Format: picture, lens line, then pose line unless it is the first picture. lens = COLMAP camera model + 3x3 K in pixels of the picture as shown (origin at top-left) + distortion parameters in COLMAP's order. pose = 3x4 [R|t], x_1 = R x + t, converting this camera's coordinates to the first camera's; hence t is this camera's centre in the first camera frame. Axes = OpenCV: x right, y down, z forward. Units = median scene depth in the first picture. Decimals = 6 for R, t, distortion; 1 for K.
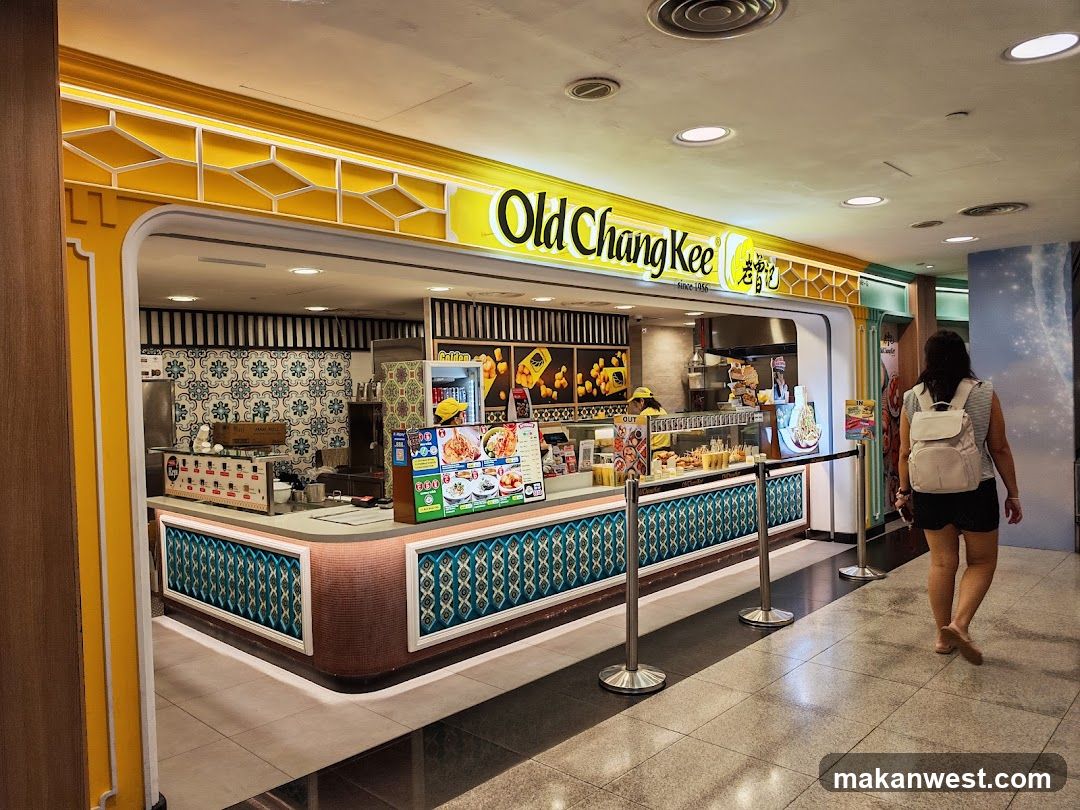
lens RADIAL K [[762.3, 0, 574.2], [0, 762.3, 418.0], [0, 0, 1]] dist [0.091660, -0.000255]
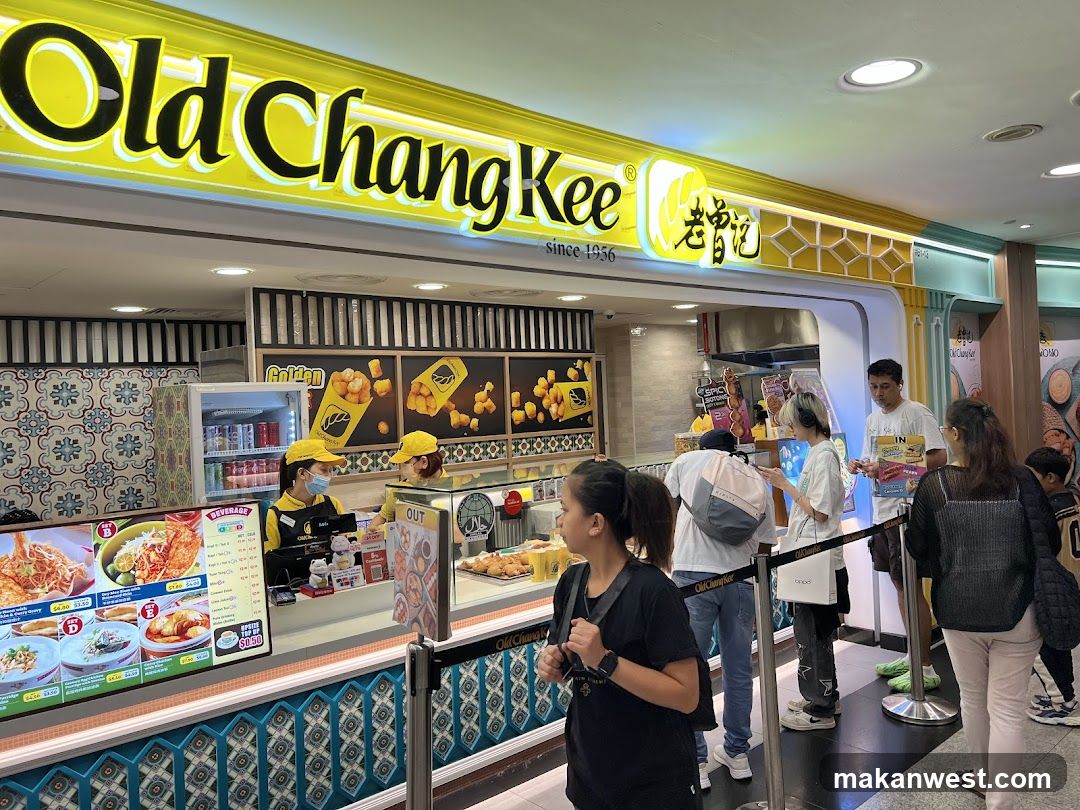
lens RADIAL K [[798.0, 0, 577.9], [0, 798.0, 385.9], [0, 0, 1]] dist [0.130809, -0.158513]
pose [[0.996452, -0.014610, -0.082880, 0.175408], [0.010505, 0.998706, -0.049755, -0.036361], [0.083499, 0.048708, 0.995317, 0.361713]]
